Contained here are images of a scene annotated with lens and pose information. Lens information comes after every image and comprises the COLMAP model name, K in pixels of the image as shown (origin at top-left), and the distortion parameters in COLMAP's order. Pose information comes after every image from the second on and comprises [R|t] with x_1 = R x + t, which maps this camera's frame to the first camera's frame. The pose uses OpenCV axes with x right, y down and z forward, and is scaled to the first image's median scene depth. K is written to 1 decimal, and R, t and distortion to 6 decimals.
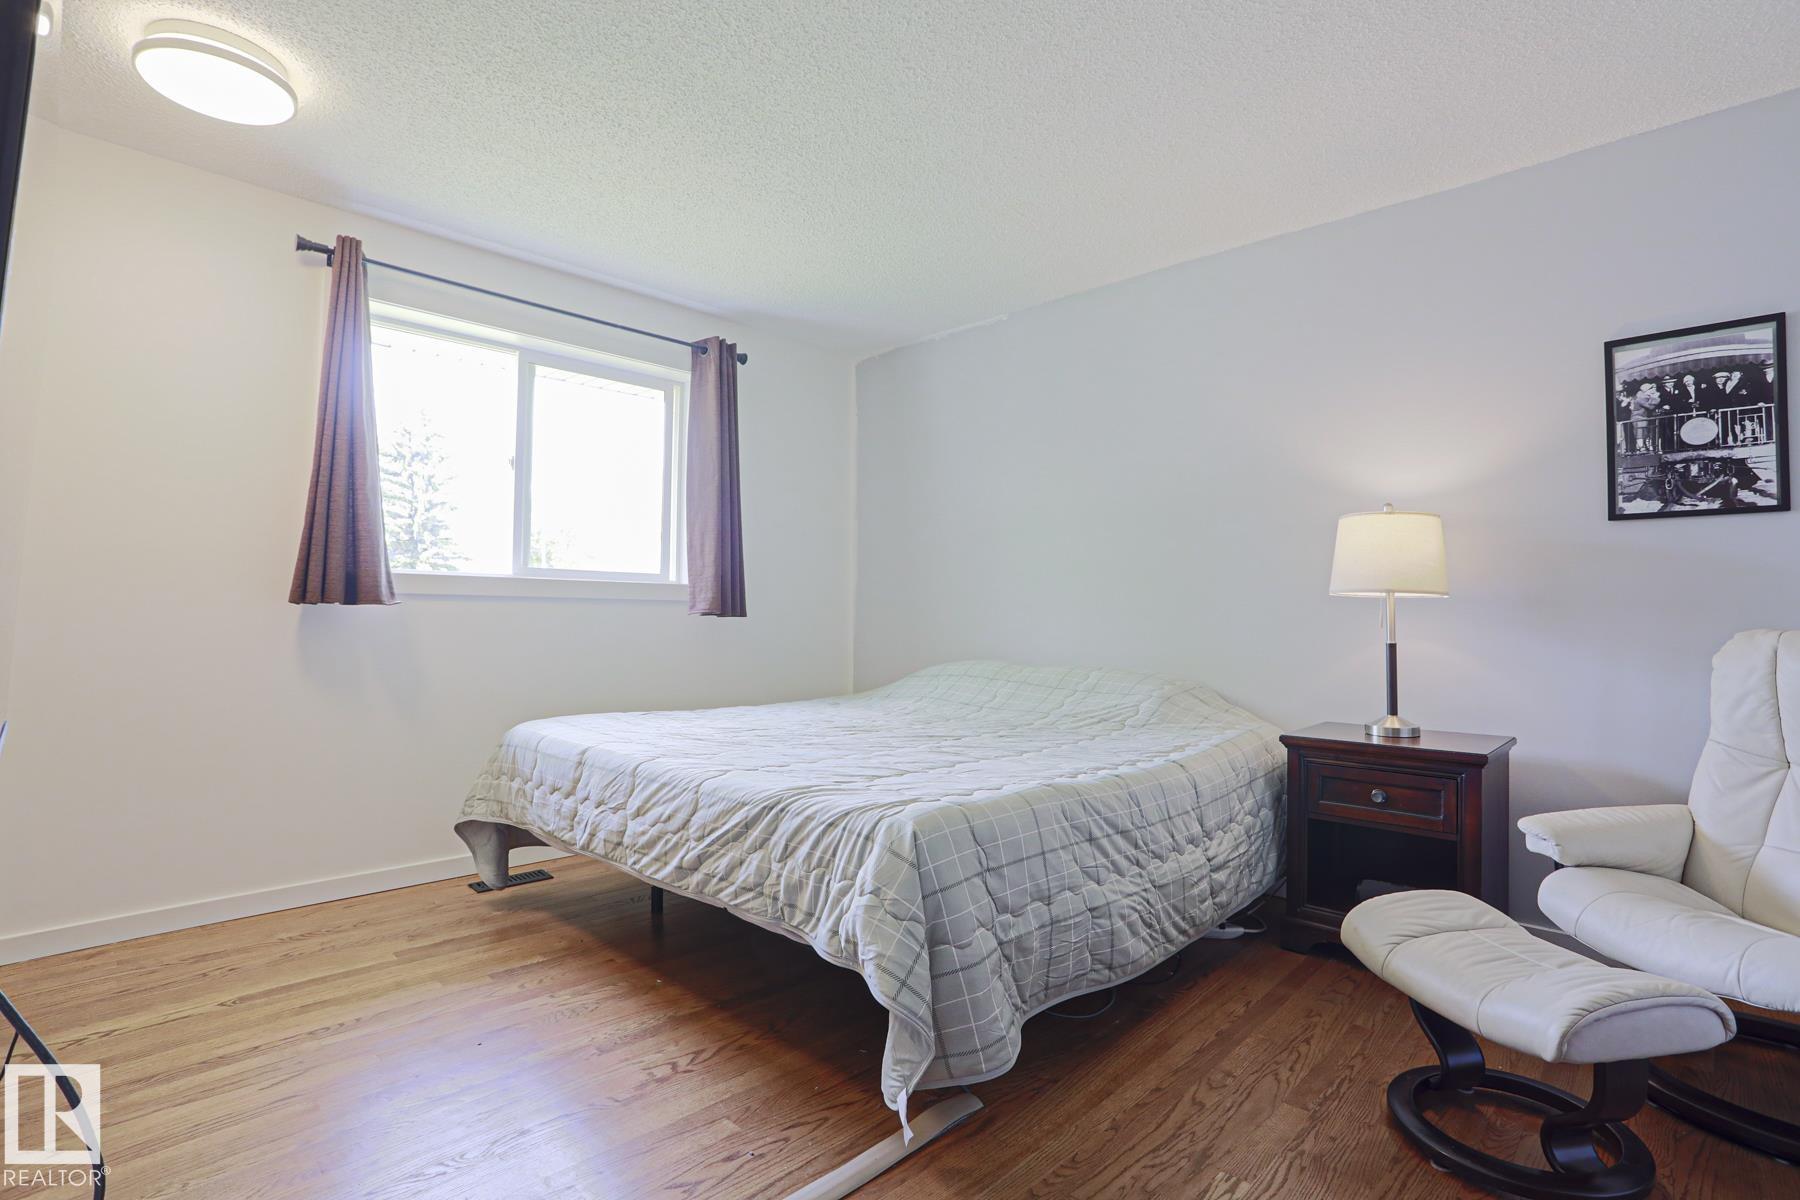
lens RADIAL K [[868.7, 0, 892.4], [0, 868.7, 597.6], [0, 0, 1]] dist [-0.077489, 0.033190]
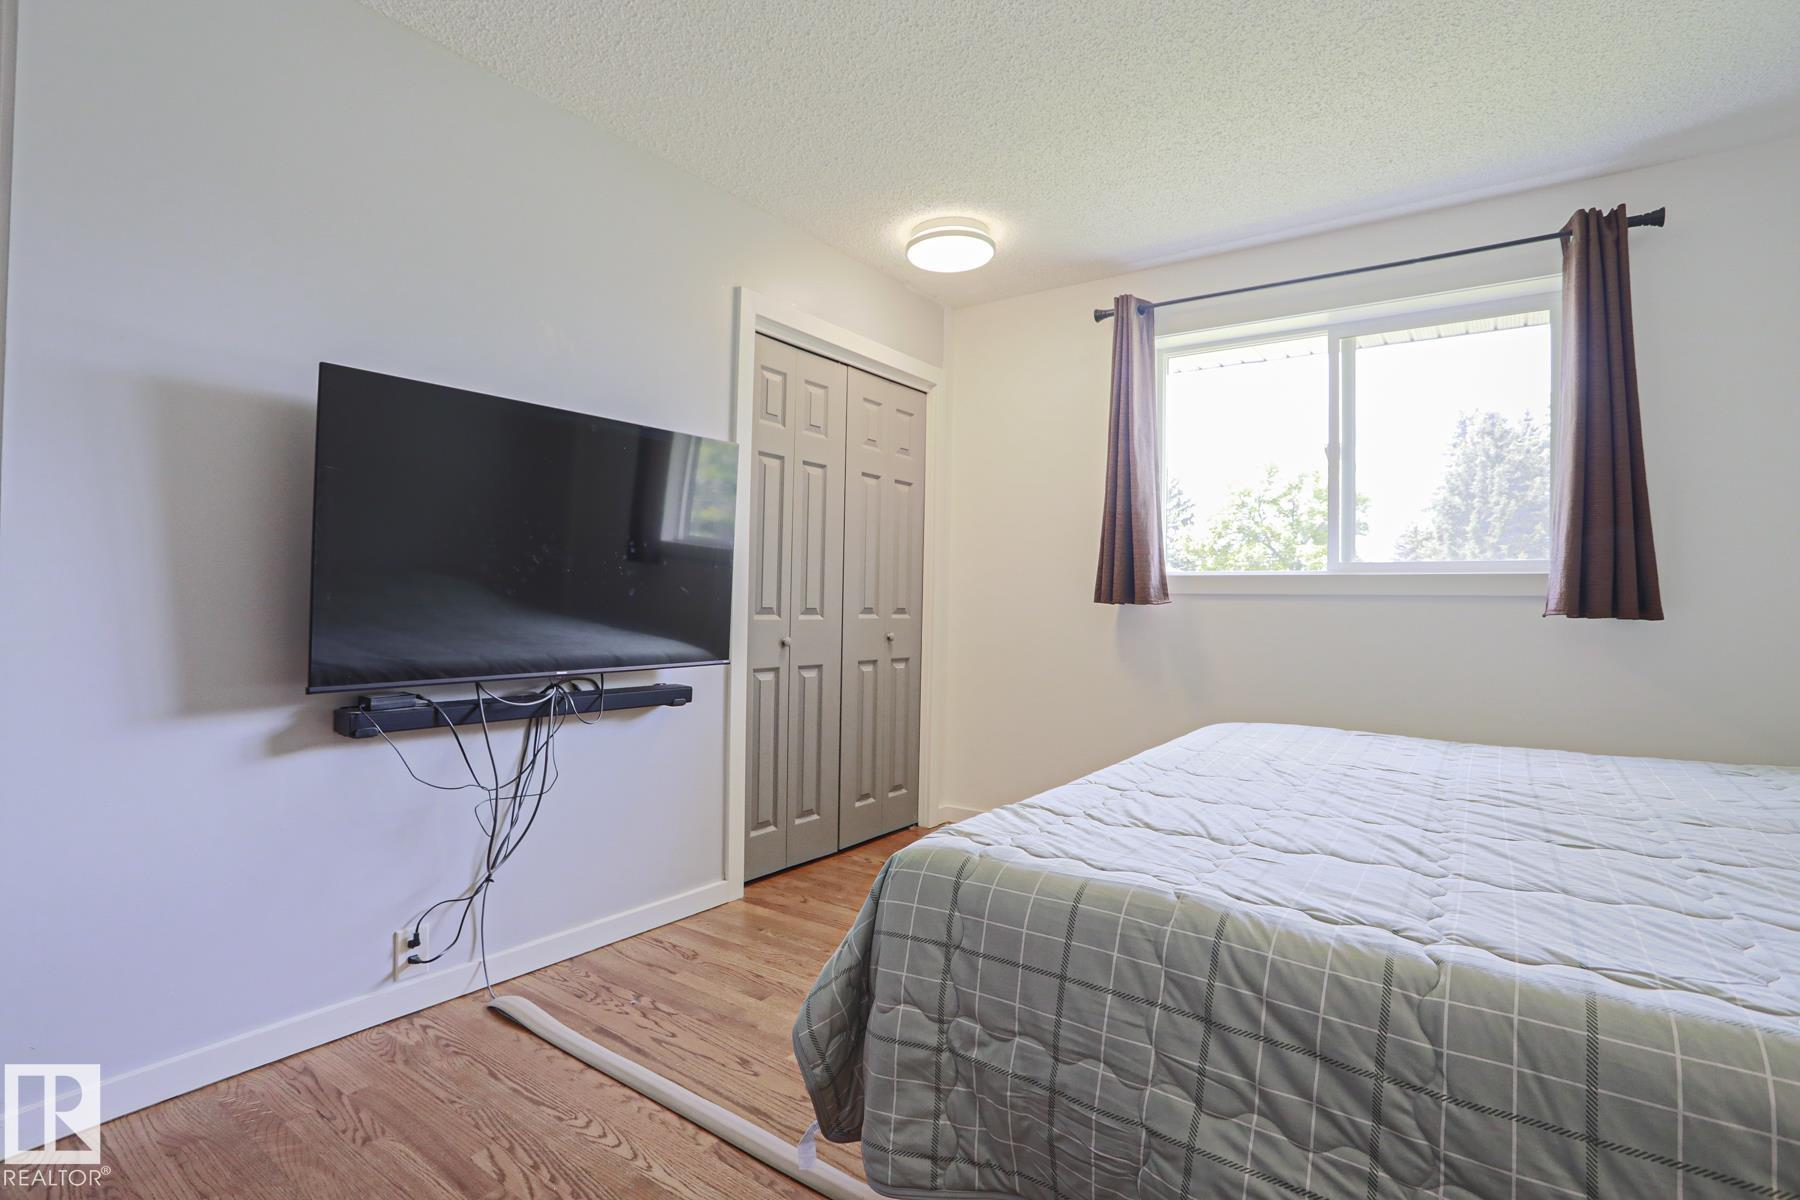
lens RADIAL K [[868.7, 0, 892.4], [0, 868.7, 597.6], [0, 0, 1]] dist [-0.077489, 0.033190]
pose [[0.158354, -0.015947, -0.987254, 0.675006], [0.004976, 0.999870, -0.015352, 0.022529], [0.987370, -0.002482, 0.158413, 0.671937]]
